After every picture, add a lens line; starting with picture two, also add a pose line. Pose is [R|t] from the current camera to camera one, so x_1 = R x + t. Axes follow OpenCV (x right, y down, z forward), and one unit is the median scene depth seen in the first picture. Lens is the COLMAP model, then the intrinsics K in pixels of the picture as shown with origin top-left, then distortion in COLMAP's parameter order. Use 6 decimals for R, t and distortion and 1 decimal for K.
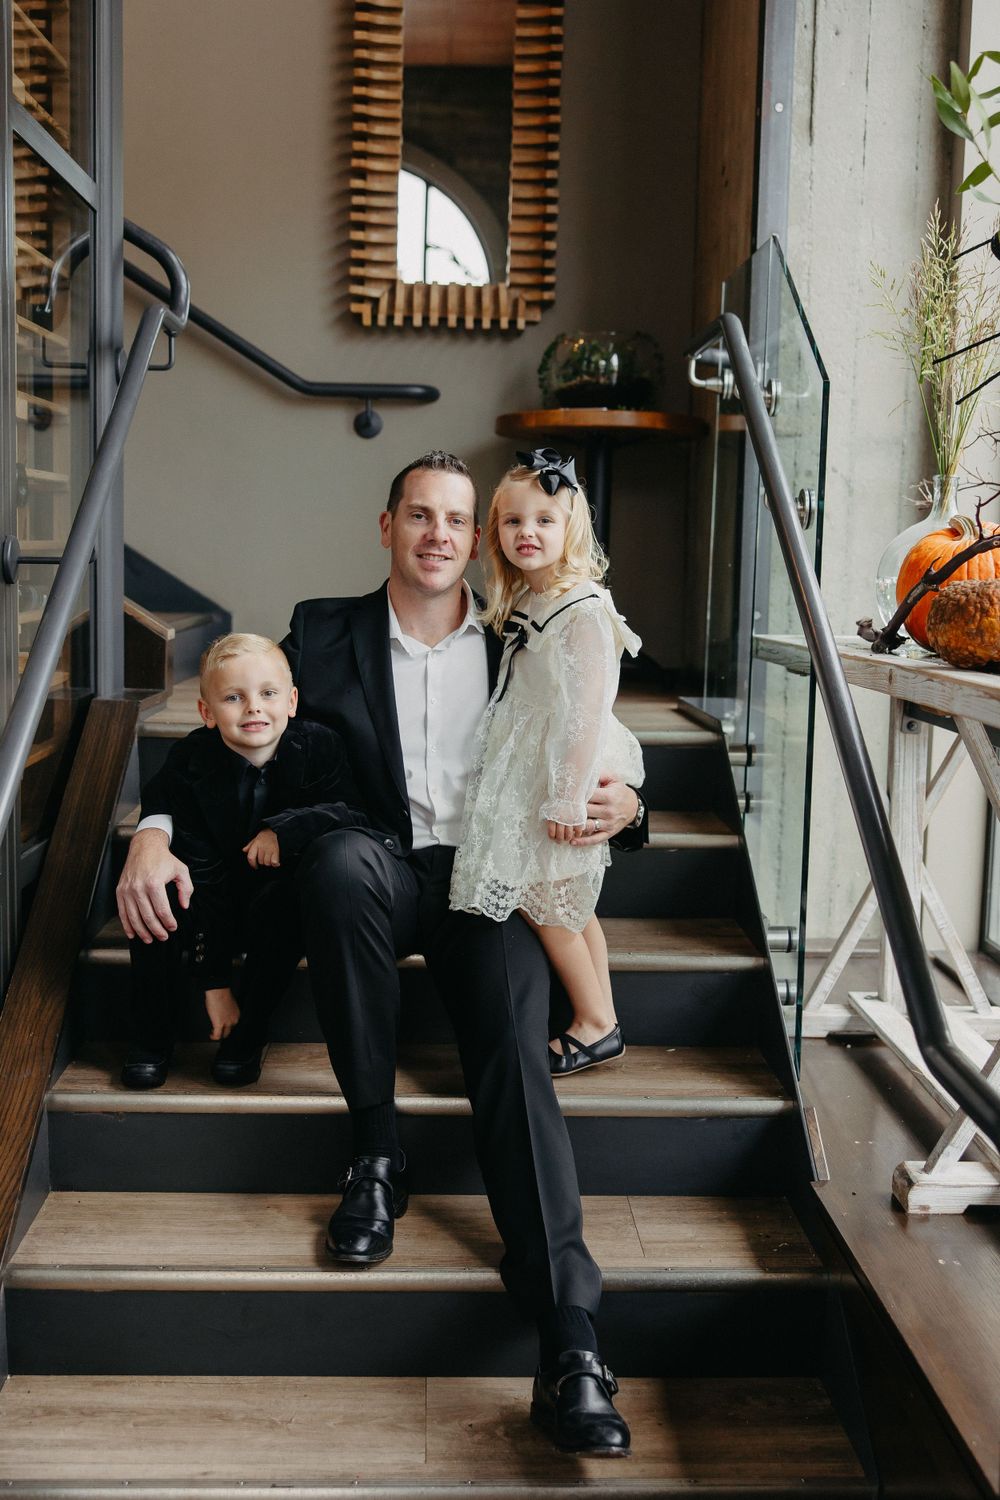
lens RADIAL K [[1633.8, 0, 515.9], [0, 1633.8, 744.6], [0, 0, 1]] dist [0.017326, -0.012743]
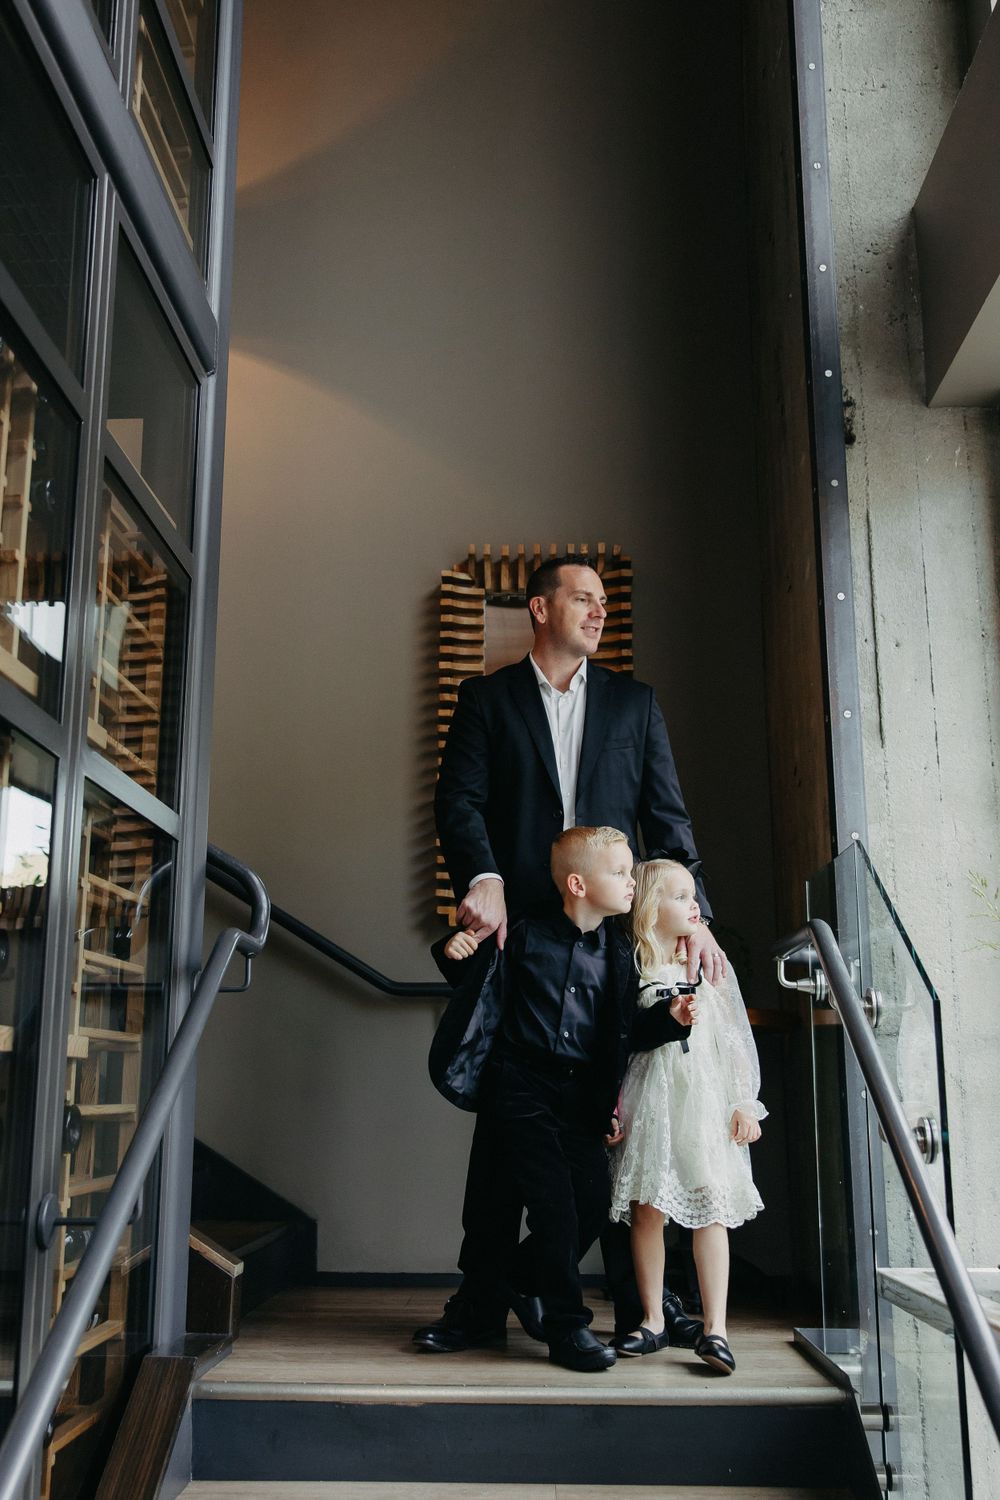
lens RADIAL K [[1389.9, 0, 500.0], [0, 1389.9, 750.0], [0, 0, 1]] dist [0.009373, 0.005109]
pose [[0.996107, -0.040932, -0.078076, 0.011908], [0.013257, 0.945149, -0.326369, -0.088469], [0.087152, 0.324064, 0.942012, 0.173568]]
